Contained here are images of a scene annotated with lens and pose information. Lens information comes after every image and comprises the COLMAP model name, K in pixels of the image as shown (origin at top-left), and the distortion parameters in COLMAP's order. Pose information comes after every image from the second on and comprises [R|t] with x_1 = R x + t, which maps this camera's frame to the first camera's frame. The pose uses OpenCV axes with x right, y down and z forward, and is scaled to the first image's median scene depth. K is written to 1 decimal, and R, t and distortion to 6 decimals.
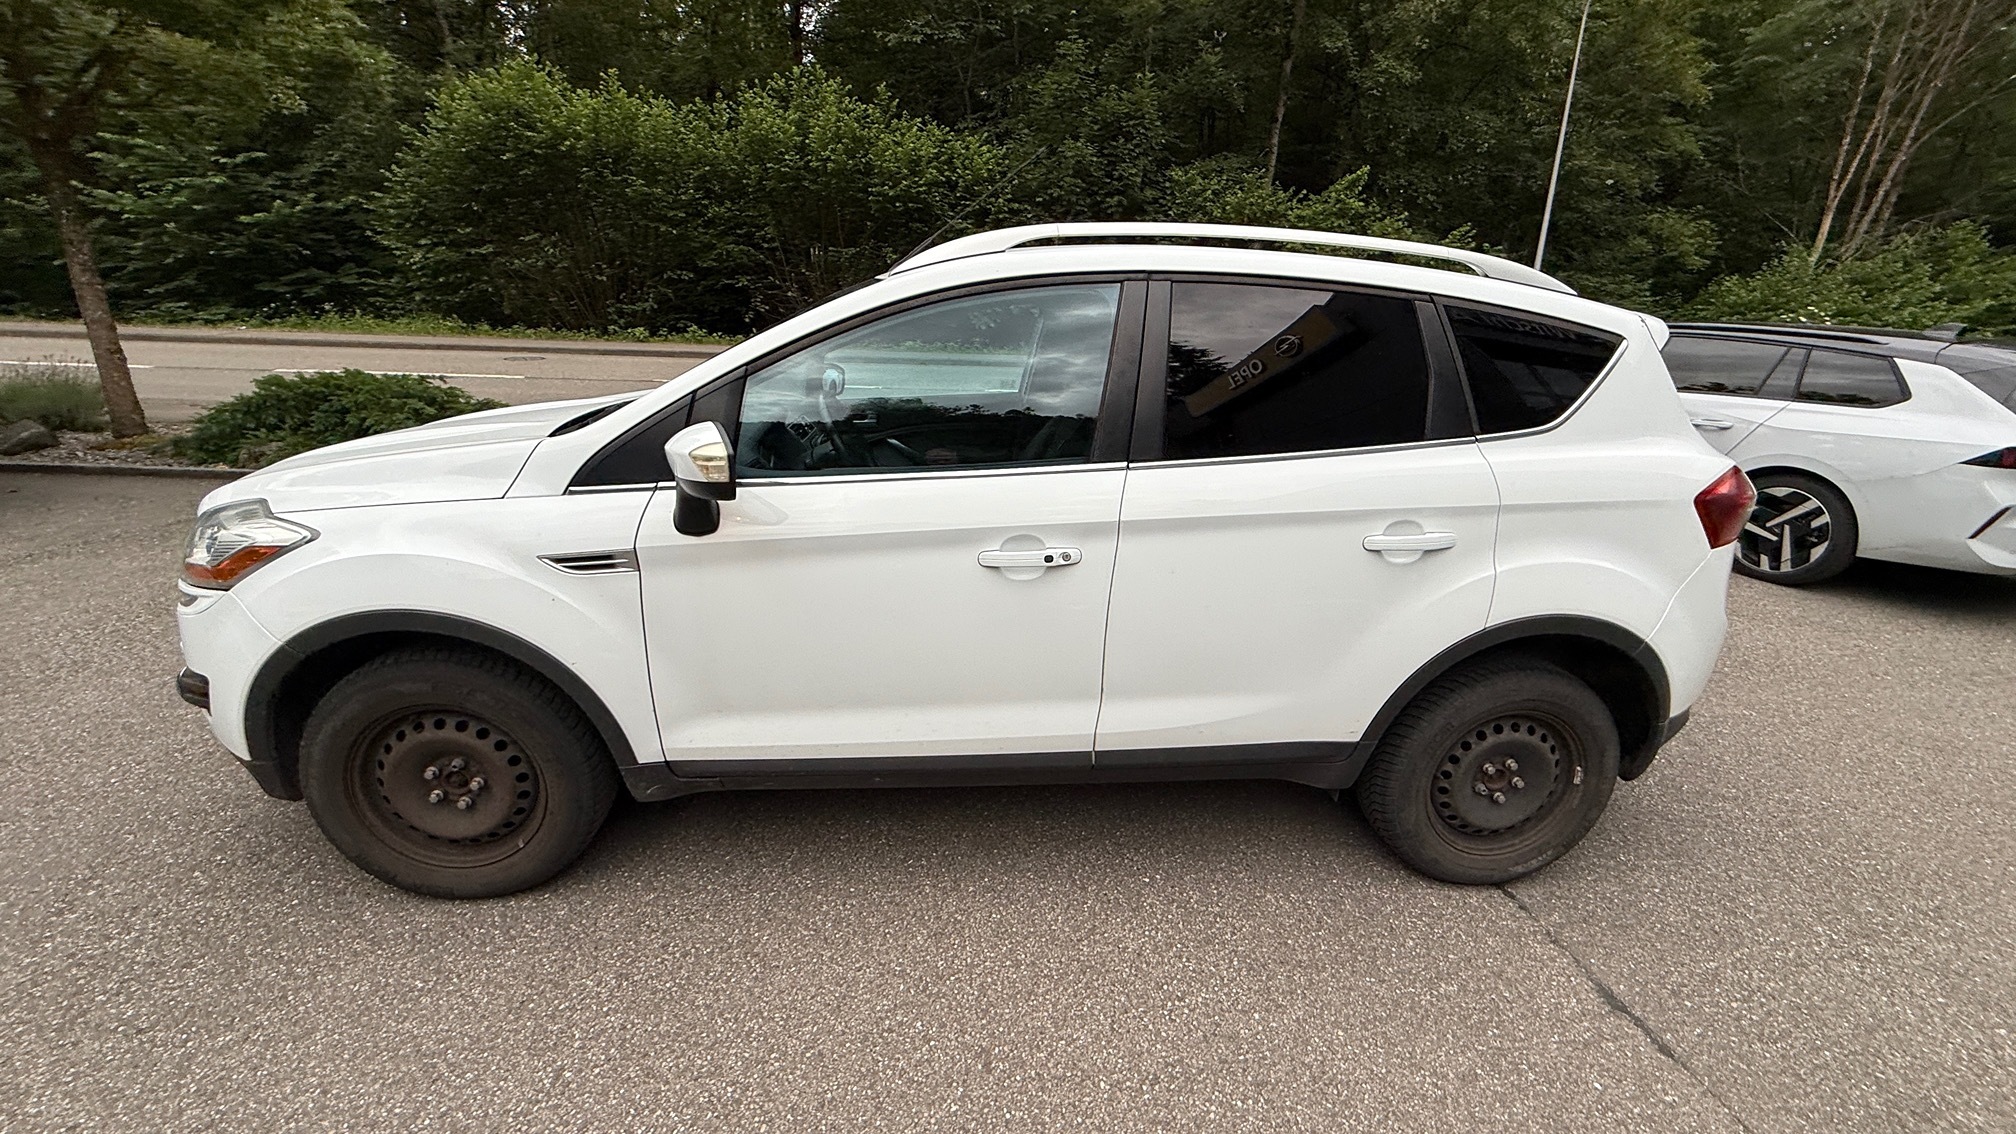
lens RADIAL K [[798.6, 0, 1003.7], [0, 798.6, 575.6], [0, 0, 1]] dist [0.000267, -0.000373]
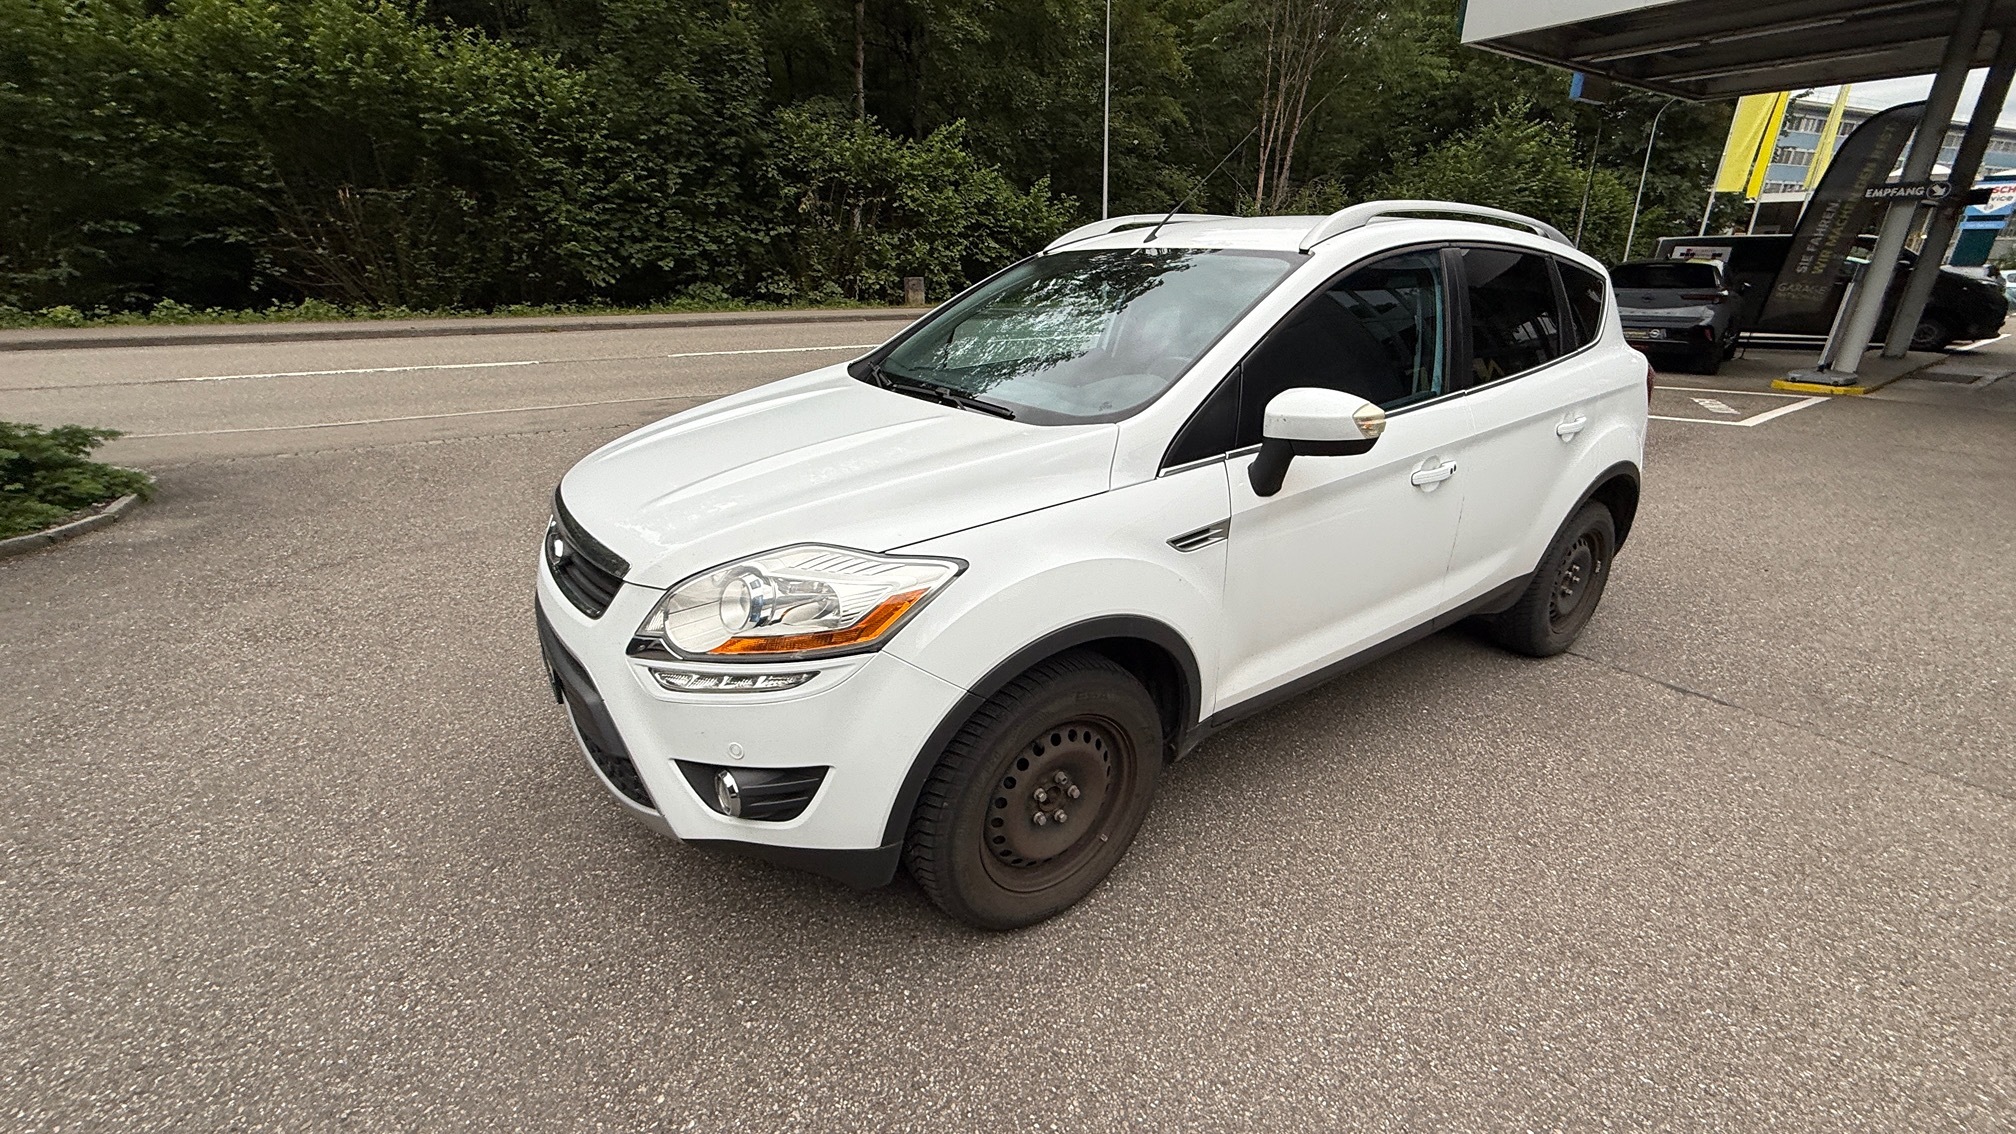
lens RADIAL K [[798.6, 0, 1002.1], [0, 798.6, 576.5], [0, 0, 1]] dist [0.000267, -0.000373]
pose [[0.867945, -0.205459, 0.452170, -0.463803], [0.177944, 0.978624, 0.103106, -0.045418], [-0.463688, -0.009029, 0.885953, 0.077300]]
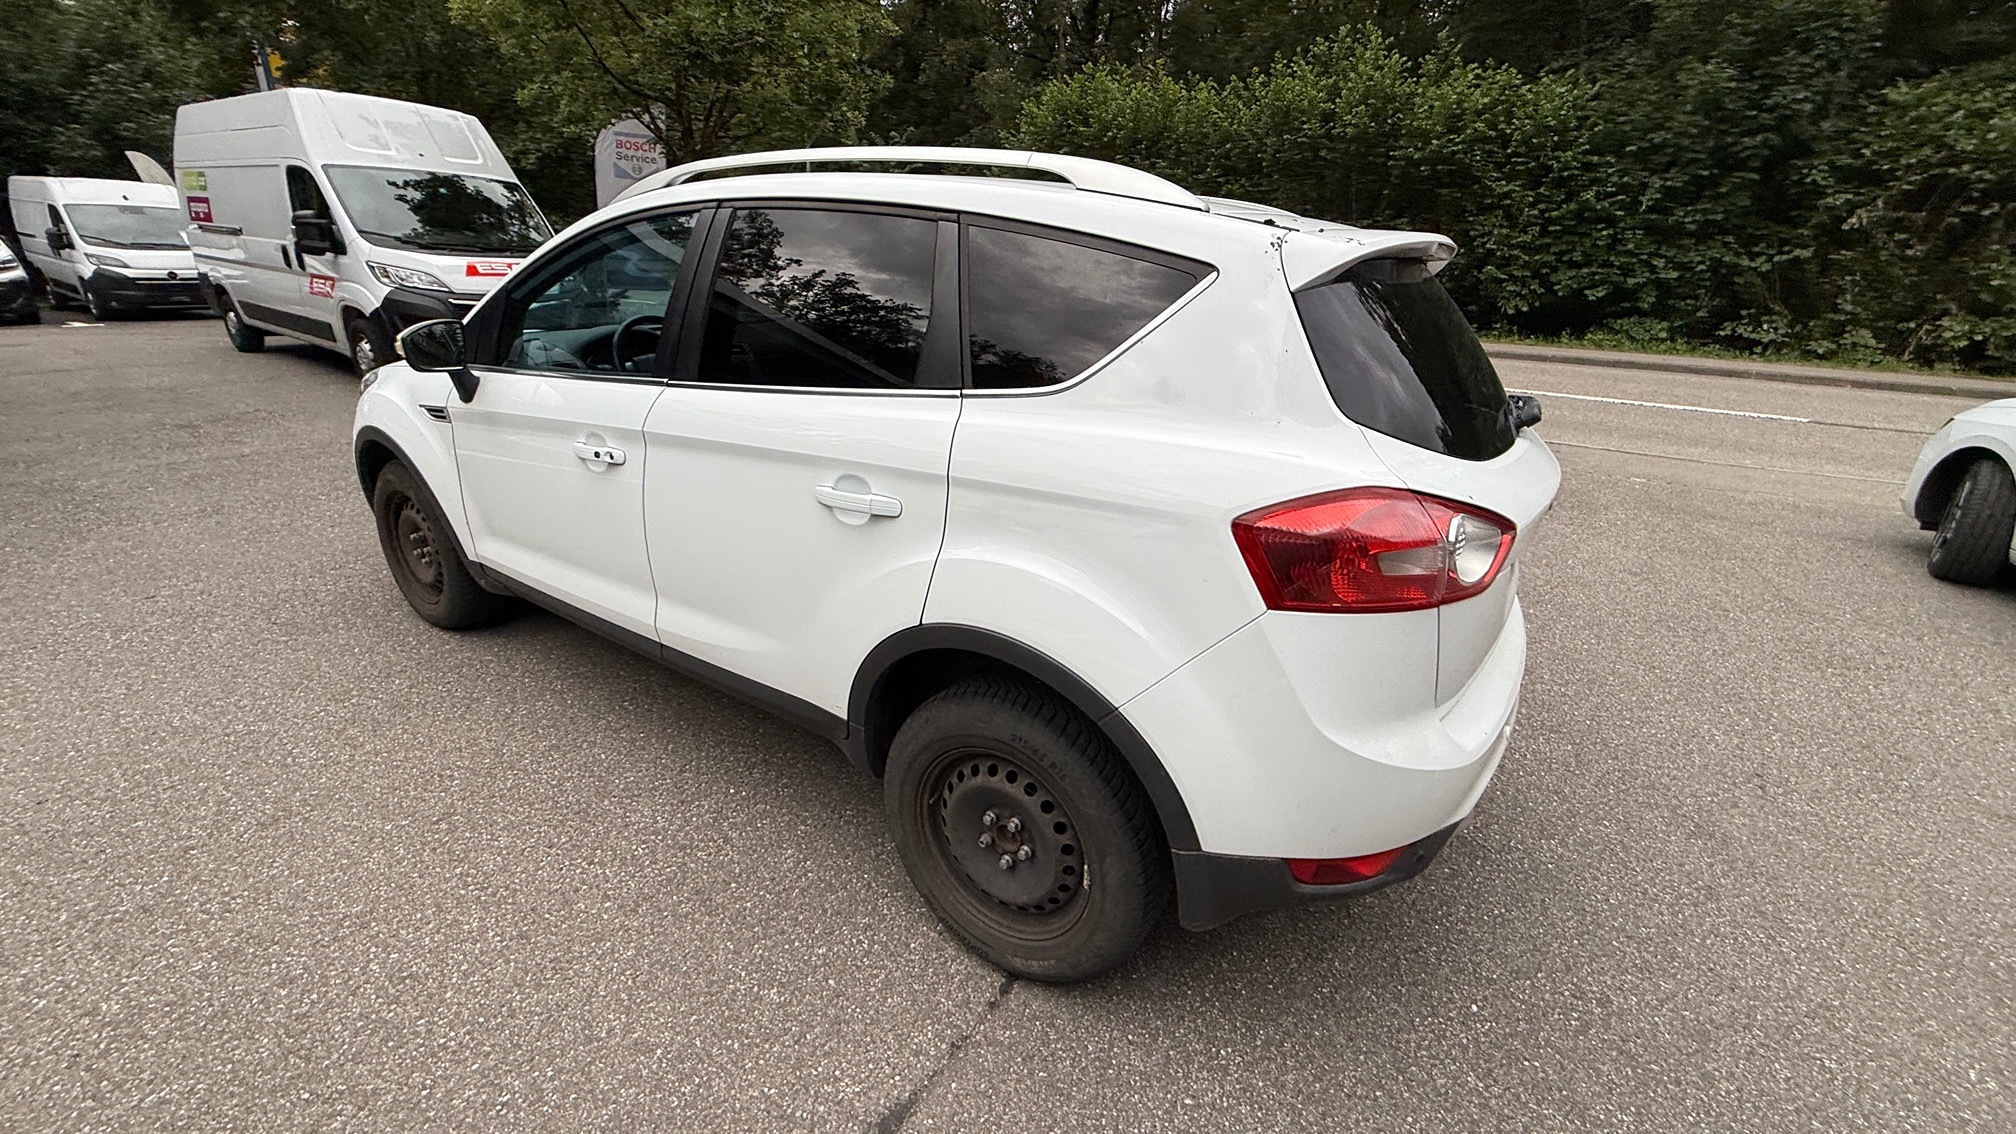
lens RADIAL K [[798.6, 0, 1002.6], [0, 798.6, 574.0], [0, 0, 1]] dist [0.000267, -0.000373]
pose [[0.779342, 0.224011, -0.585188, 0.481364], [-0.213381, 0.972973, 0.088279, -0.031362], [0.589147, 0.056069, 0.806078, 0.165423]]
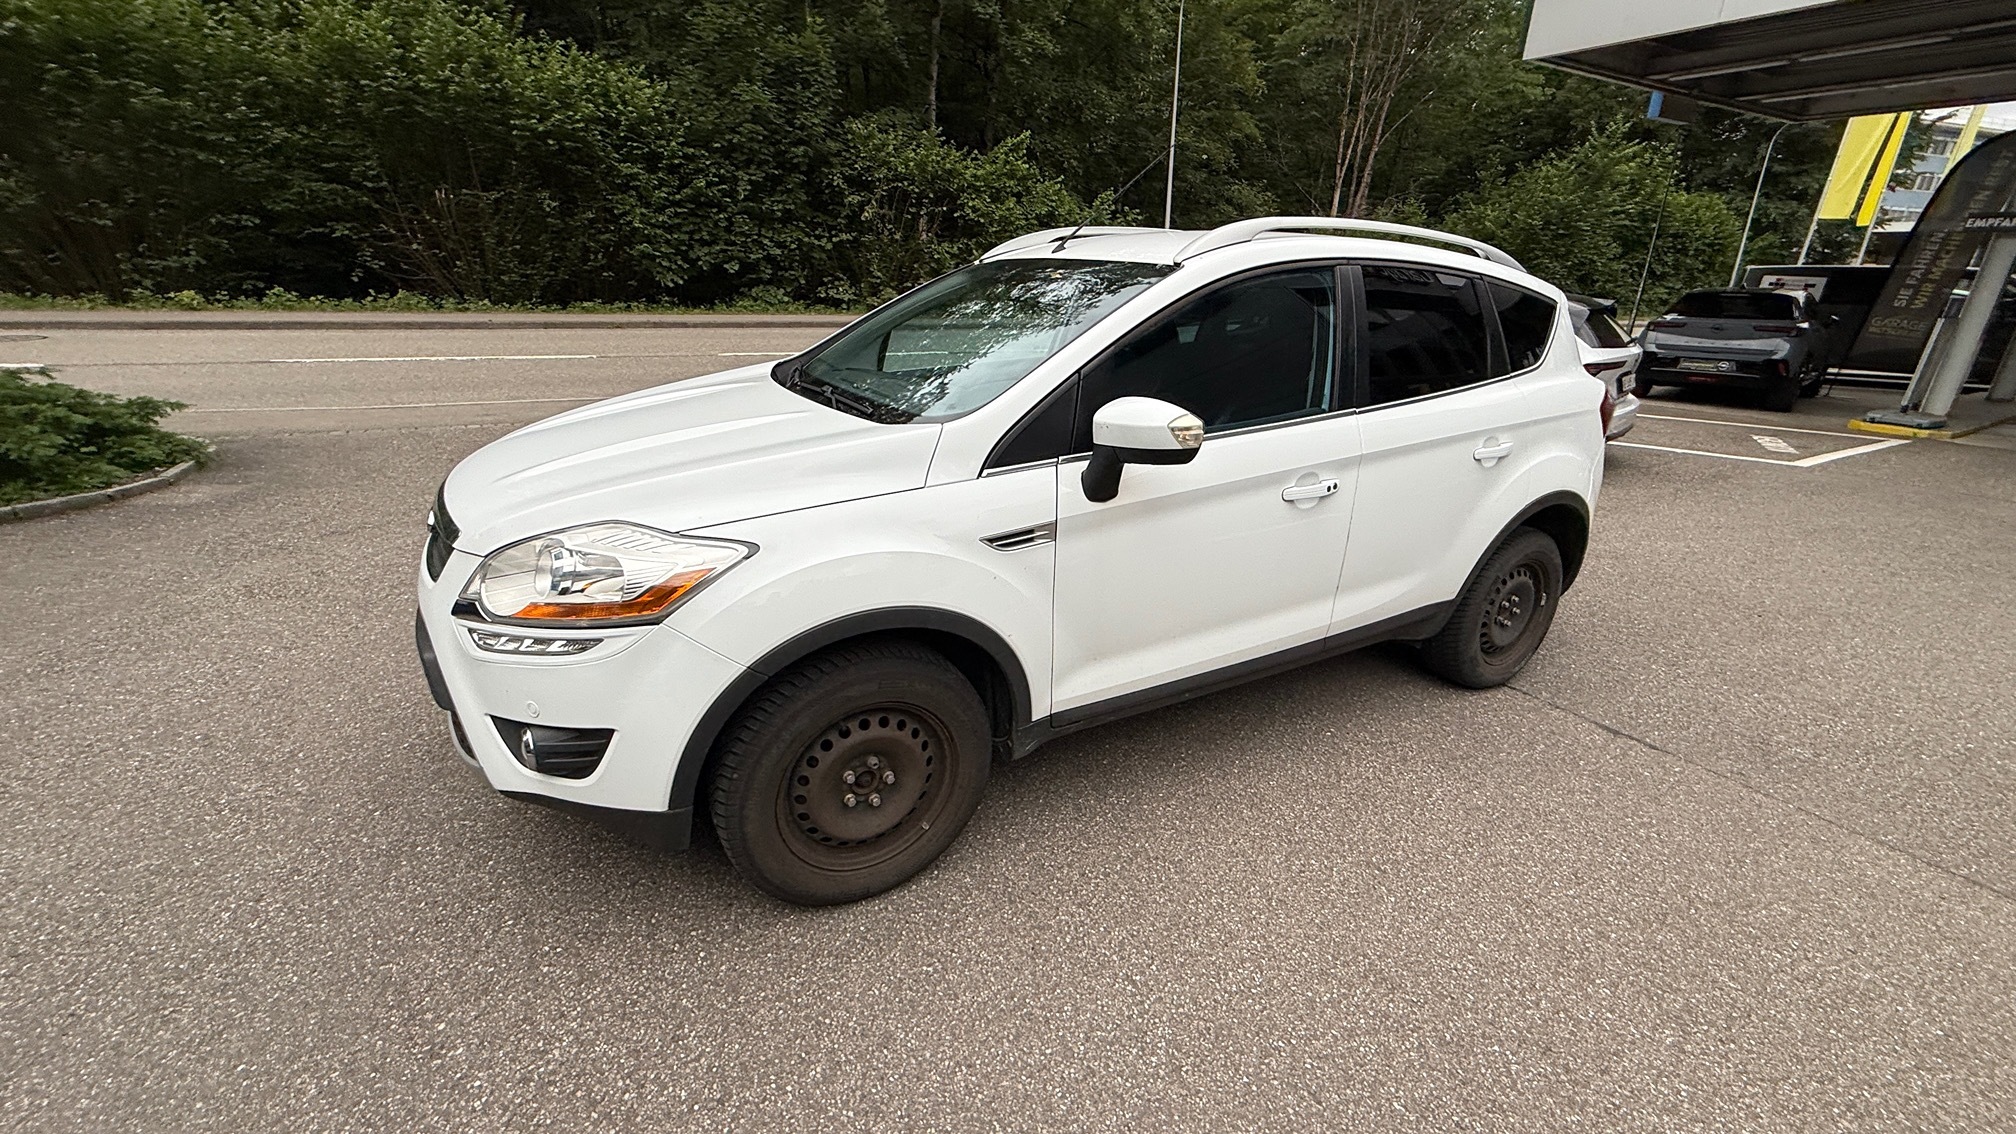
lens RADIAL K [[798.6, 0, 1003.5], [0, 798.6, 575.3], [0, 0, 1]] dist [0.000267, -0.000373]
pose [[0.909384, -0.150951, 0.387600, -0.364421], [0.130570, 0.988322, 0.078561, -0.020672], [-0.394932, -0.020834, 0.918474, 0.012201]]
